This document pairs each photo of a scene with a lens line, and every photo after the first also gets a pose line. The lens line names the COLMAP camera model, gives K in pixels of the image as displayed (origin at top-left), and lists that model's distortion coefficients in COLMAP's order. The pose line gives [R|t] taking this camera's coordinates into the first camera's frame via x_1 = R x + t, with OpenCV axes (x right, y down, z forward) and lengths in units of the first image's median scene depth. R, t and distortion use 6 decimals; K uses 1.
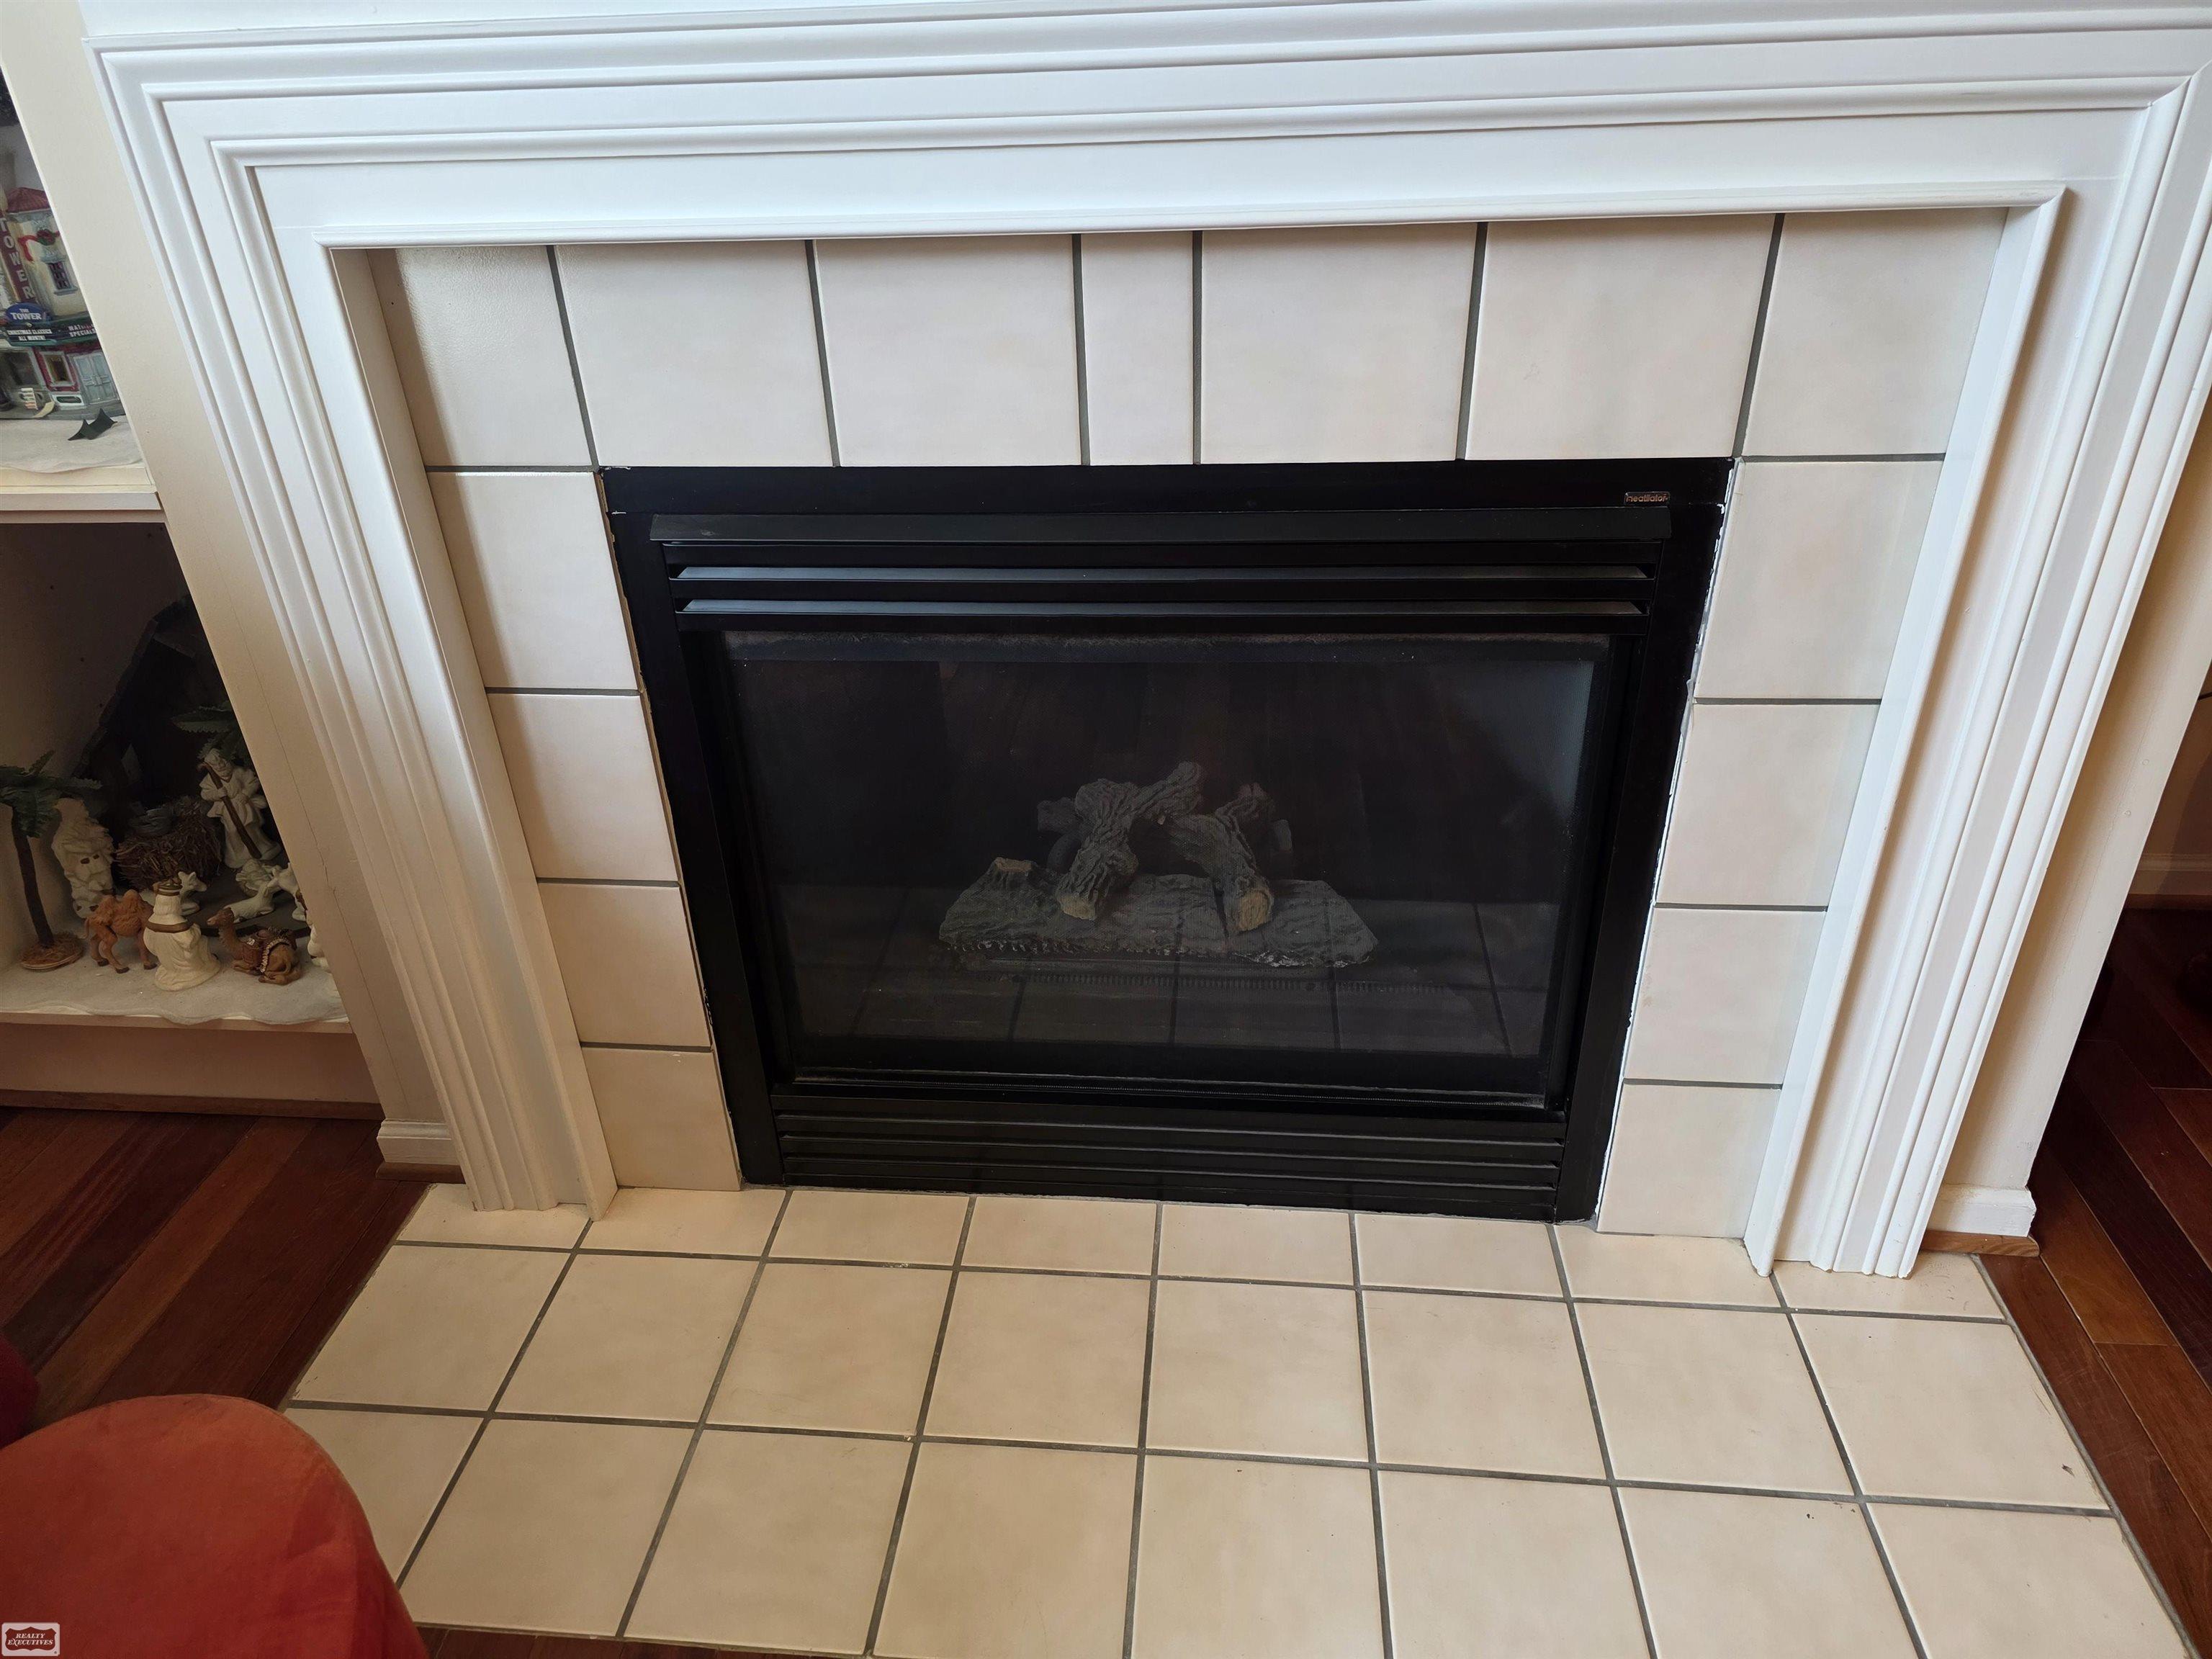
lens RADIAL K [[1491.5, 0, 1108.9], [0, 1491.5, 816.5], [0, 0, 1]] dist [0.080090, -0.074676]
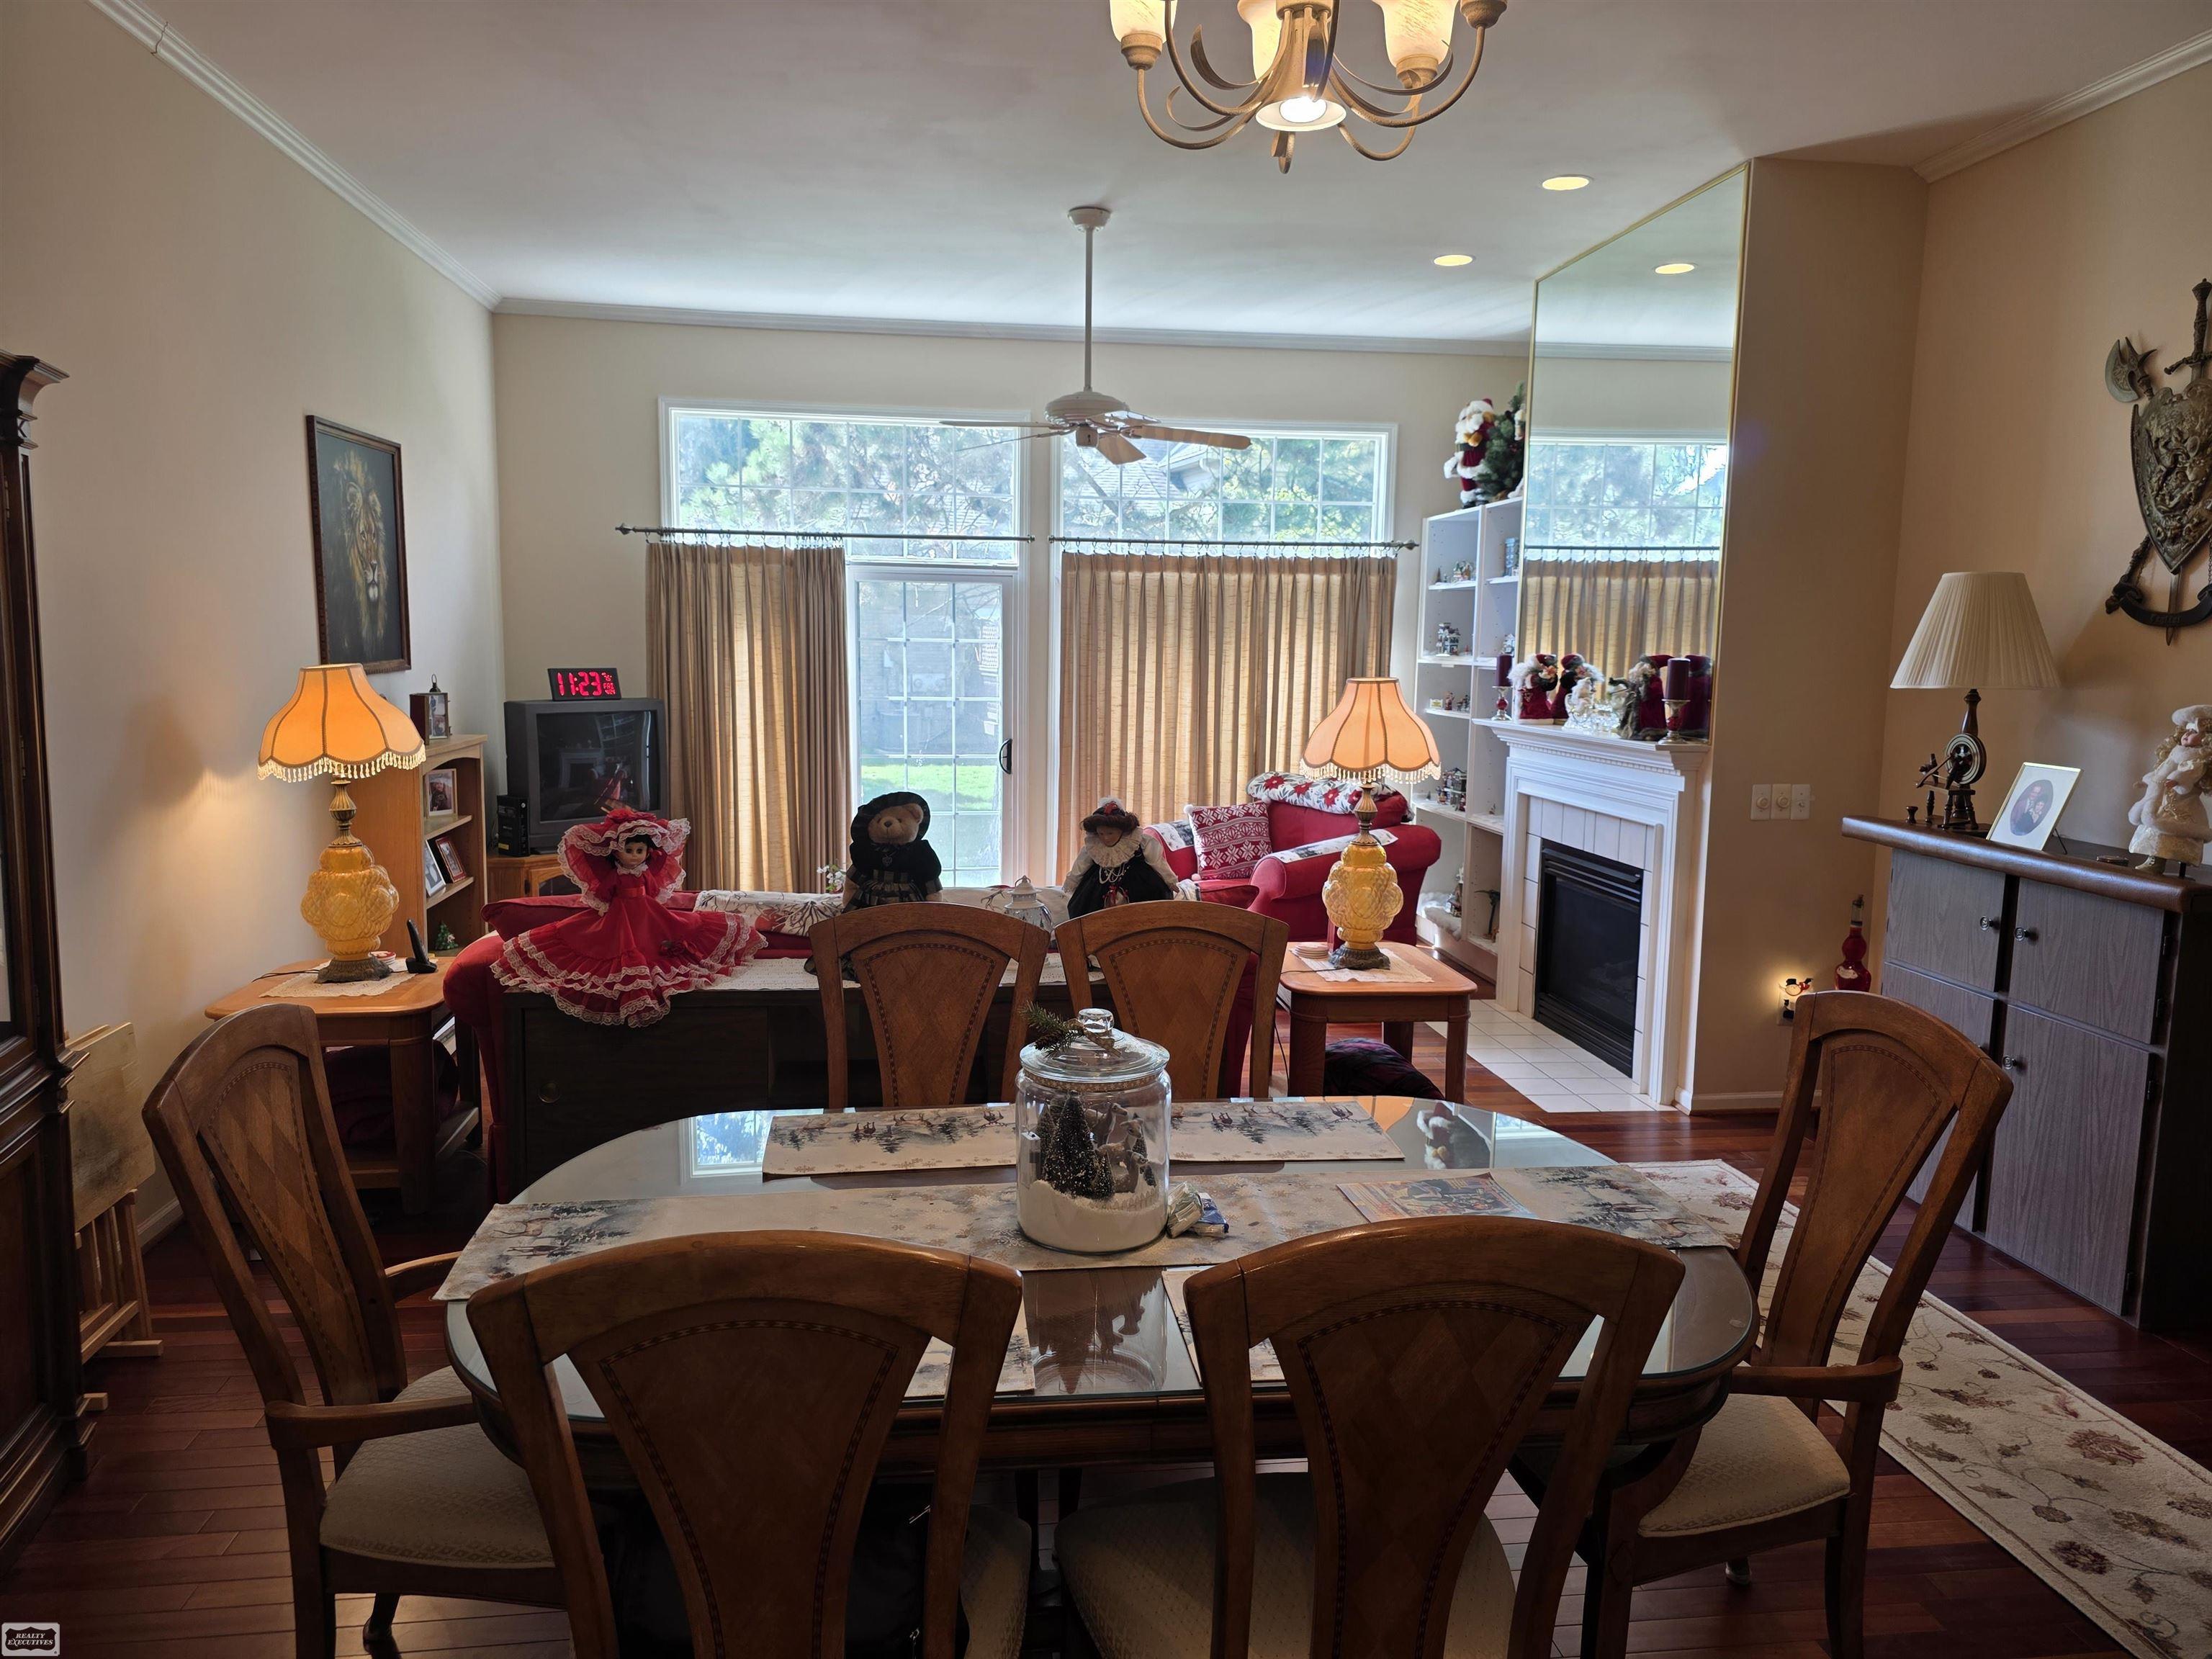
lens RADIAL K [[1479.1, 0, 1107.8], [0, 1479.1, 831.6], [0, 0, 1]] dist [0.075521, -0.066859]
pose [[0.230790, 0.167240, -0.958523, 3.443579], [-0.504718, 0.862797, 0.029014, 0.290502], [0.831863, 0.477087, 0.283534, -1.395085]]
